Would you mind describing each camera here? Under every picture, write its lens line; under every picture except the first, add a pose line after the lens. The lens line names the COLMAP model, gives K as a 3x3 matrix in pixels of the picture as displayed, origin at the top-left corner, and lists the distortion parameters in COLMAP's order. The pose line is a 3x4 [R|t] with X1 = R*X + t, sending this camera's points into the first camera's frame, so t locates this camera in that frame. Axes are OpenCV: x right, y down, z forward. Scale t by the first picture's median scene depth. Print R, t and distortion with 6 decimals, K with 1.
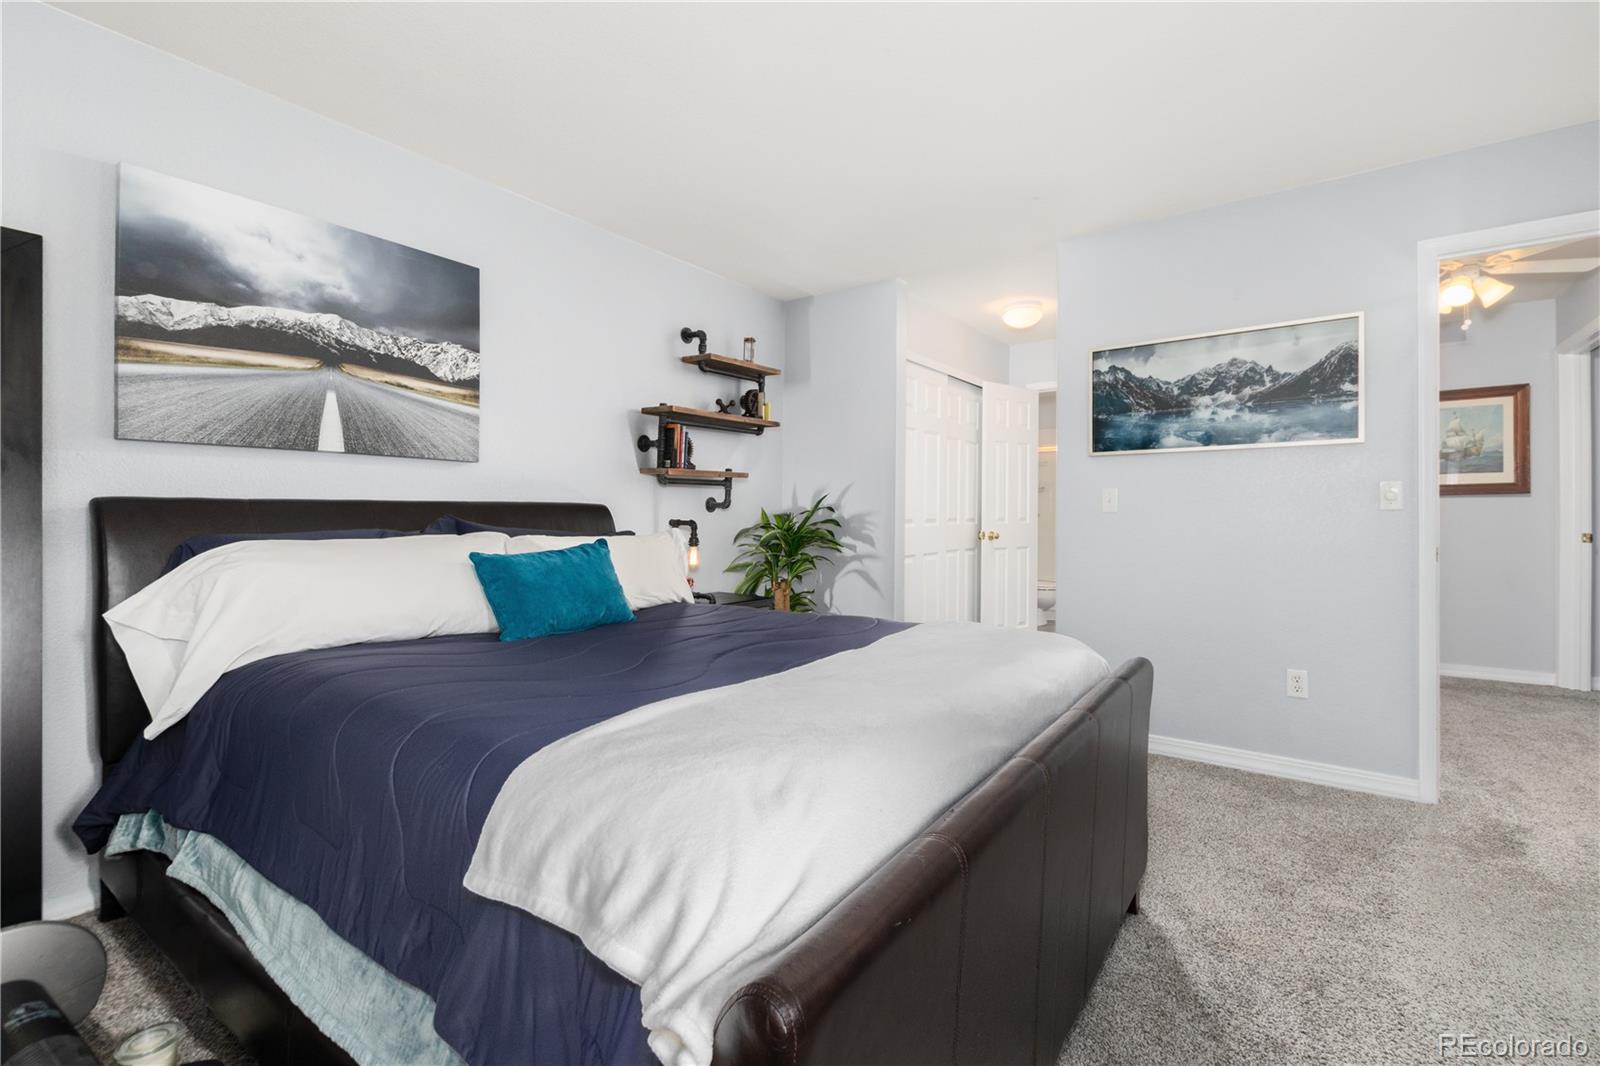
lens RADIAL K [[694.4, 0, 801.9], [0, 694.4, 525.5], [0, 0, 1]] dist [-0.001031, -0.000537]
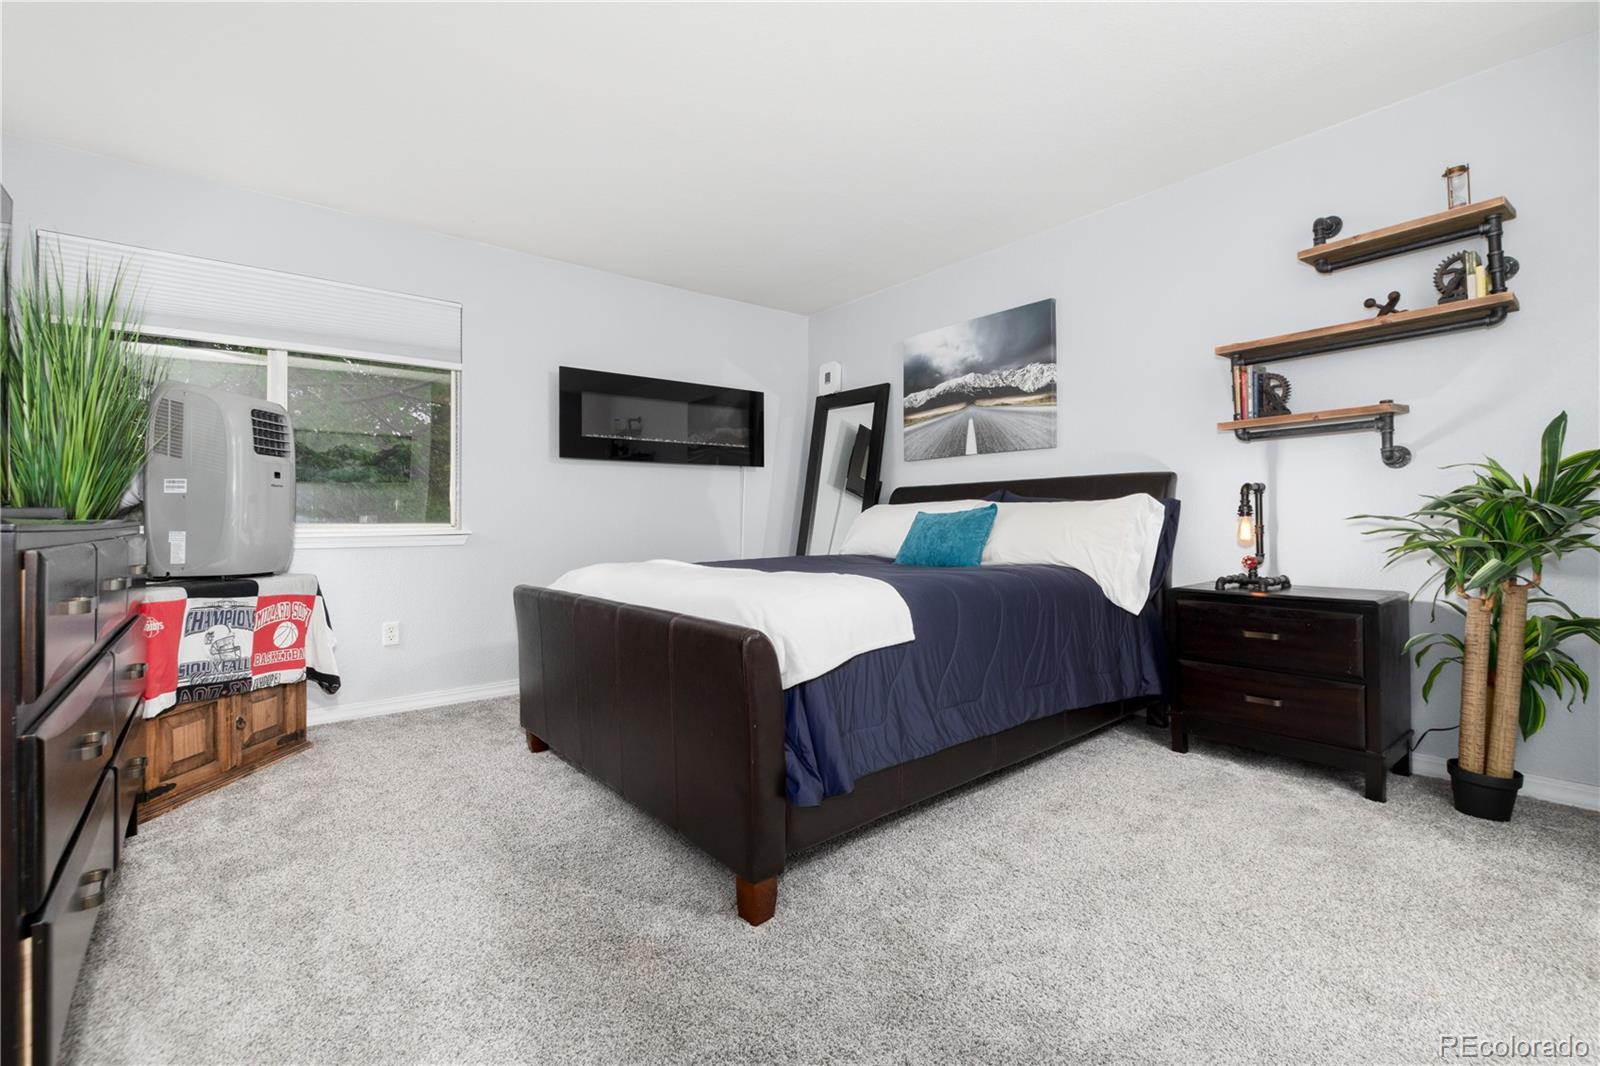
lens RADIAL K [[694.4, 0, 801.7], [0, 694.4, 523.8], [0, 0, 1]] dist [-0.001031, -0.000537]
pose [[-0.259319, 0.010372, -0.965736, 1.031170], [-0.004282, 0.999920, 0.011889, 0.043381], [0.965782, 0.007218, -0.259254, 1.002182]]
